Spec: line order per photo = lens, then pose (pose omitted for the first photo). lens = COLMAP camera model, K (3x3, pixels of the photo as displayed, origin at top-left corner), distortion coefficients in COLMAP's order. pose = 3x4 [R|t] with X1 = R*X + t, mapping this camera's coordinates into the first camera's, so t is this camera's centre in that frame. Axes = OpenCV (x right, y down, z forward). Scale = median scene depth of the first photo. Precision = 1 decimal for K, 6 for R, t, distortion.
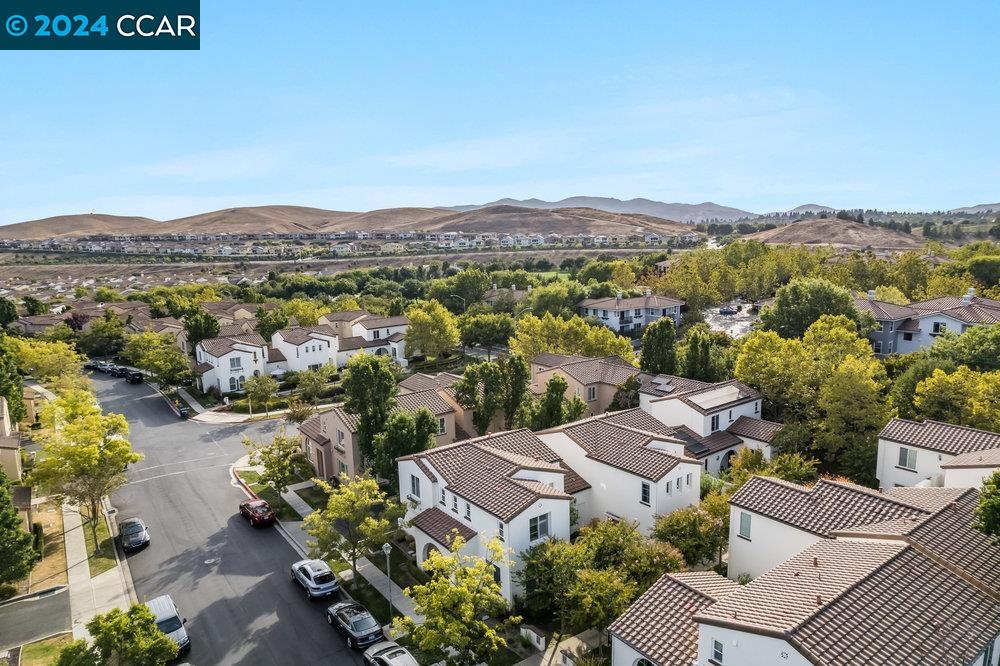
lens RADIAL K [[646.3, 0, 500.0], [0, 646.3, 333.0], [0, 0, 1]] dist [-0.097201, 0.090207]
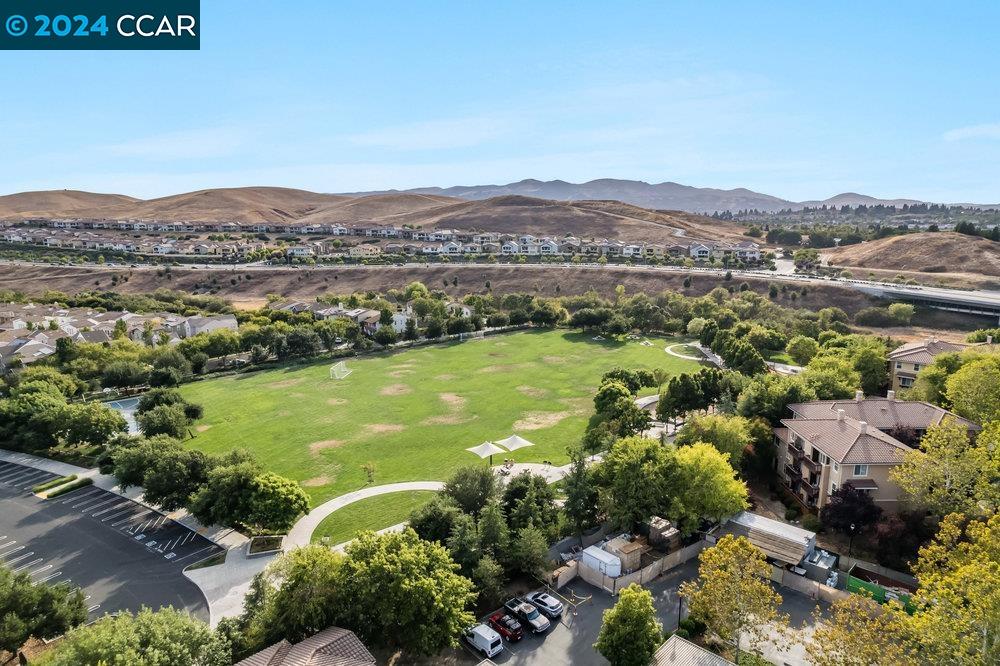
lens RADIAL K [[646.3, 0, 500.0], [0, 646.3, 333.0], [0, 0, 1]] dist [-0.097201, 0.090207]
pose [[0.998968, 0.030926, -0.033277, 0.023503], [-0.029850, 0.999030, 0.032362, -0.054003], [0.034245, -0.031336, 0.998922, 0.185487]]
